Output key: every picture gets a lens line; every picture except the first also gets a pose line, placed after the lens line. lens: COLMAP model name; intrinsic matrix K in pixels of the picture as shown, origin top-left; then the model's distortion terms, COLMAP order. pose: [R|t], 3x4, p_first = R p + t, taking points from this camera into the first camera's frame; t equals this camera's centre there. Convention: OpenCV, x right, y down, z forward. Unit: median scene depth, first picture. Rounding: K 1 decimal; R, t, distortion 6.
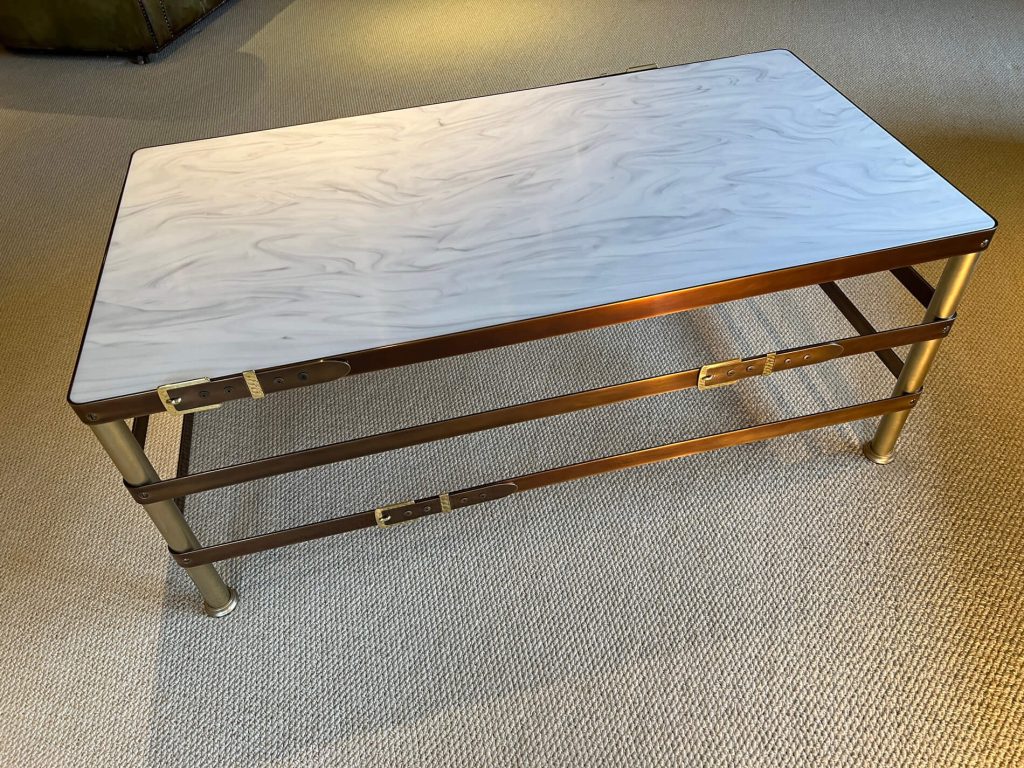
lens RADIAL K [[770.7, 0, 515.0], [0, 770.7, 383.8], [0, 0, 1]] dist [0.062993, -0.072768]
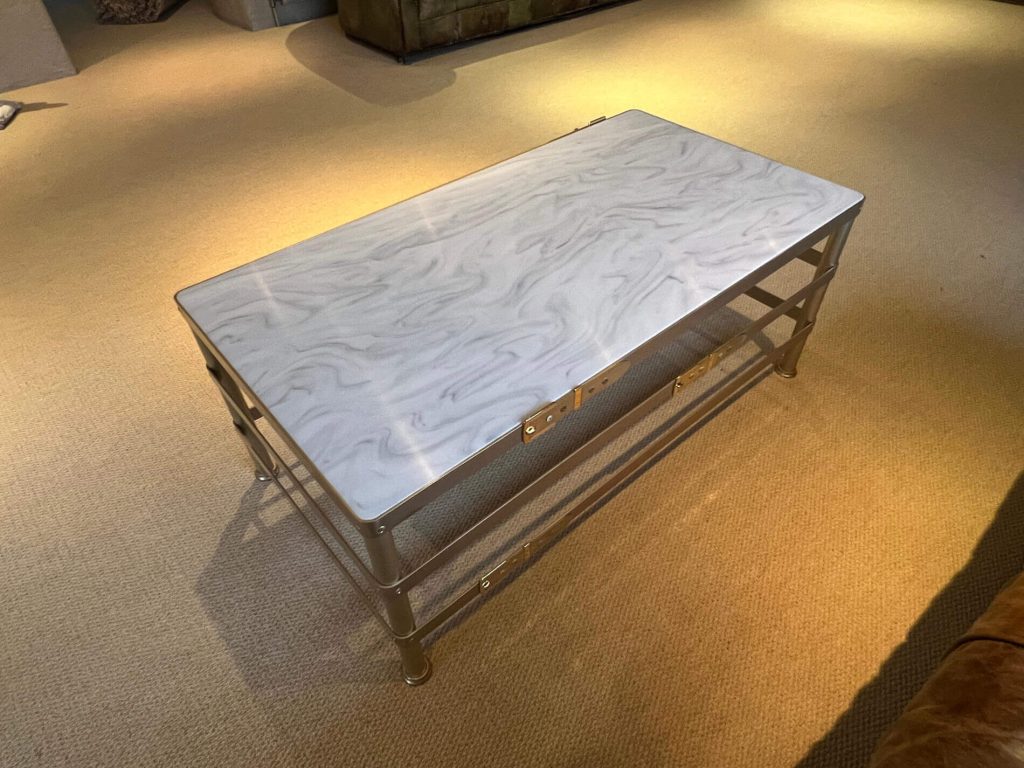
lens RADIAL K [[637.8, 0, 508.1], [0, 637.8, 387.4], [0, 0, 1]] dist [0.003370, 0.000085]
pose [[-0.878711, 0.383972, -0.283607, 0.444784], [-0.285234, 0.054050, 0.956933, -1.234437], [0.382764, 0.921761, 0.062028, 1.166231]]
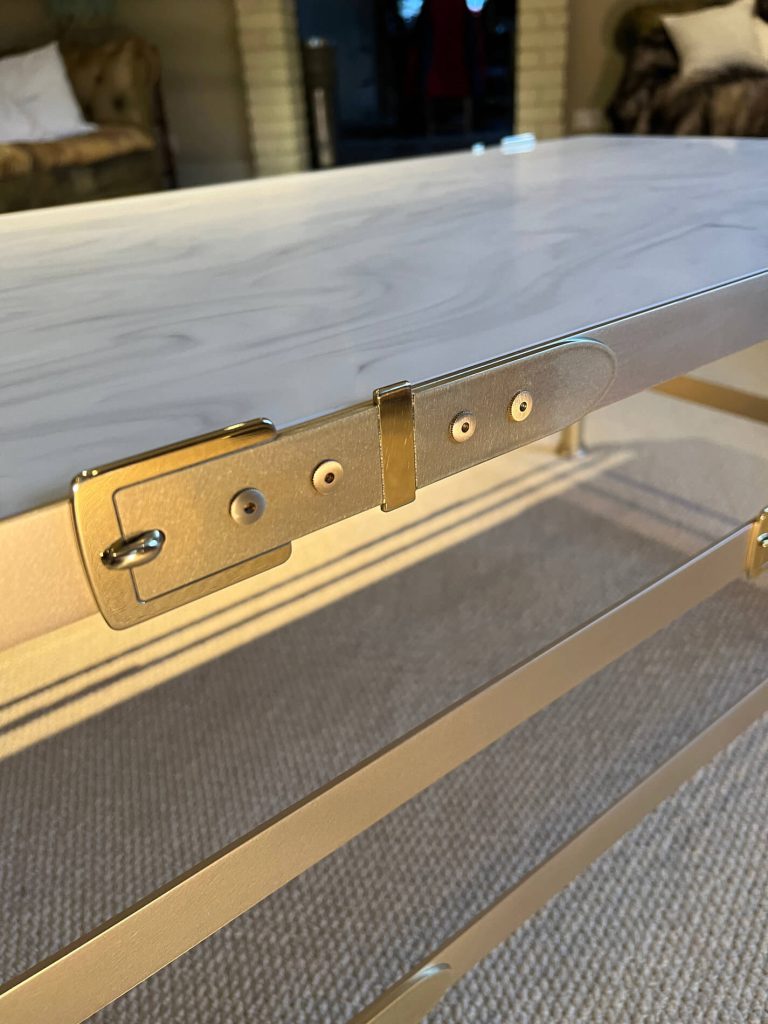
lens RADIAL K [[770.7, 0, 384.0], [0, 770.7, 512.0], [0, 0, 1]] dist [0.062993, -0.072768]
pose [[-0.902988, 0.304119, -0.303521, 0.221412], [-0.208819, 0.306751, 0.928600, -0.690572], [0.375510, 0.901895, -0.213487, 1.326696]]
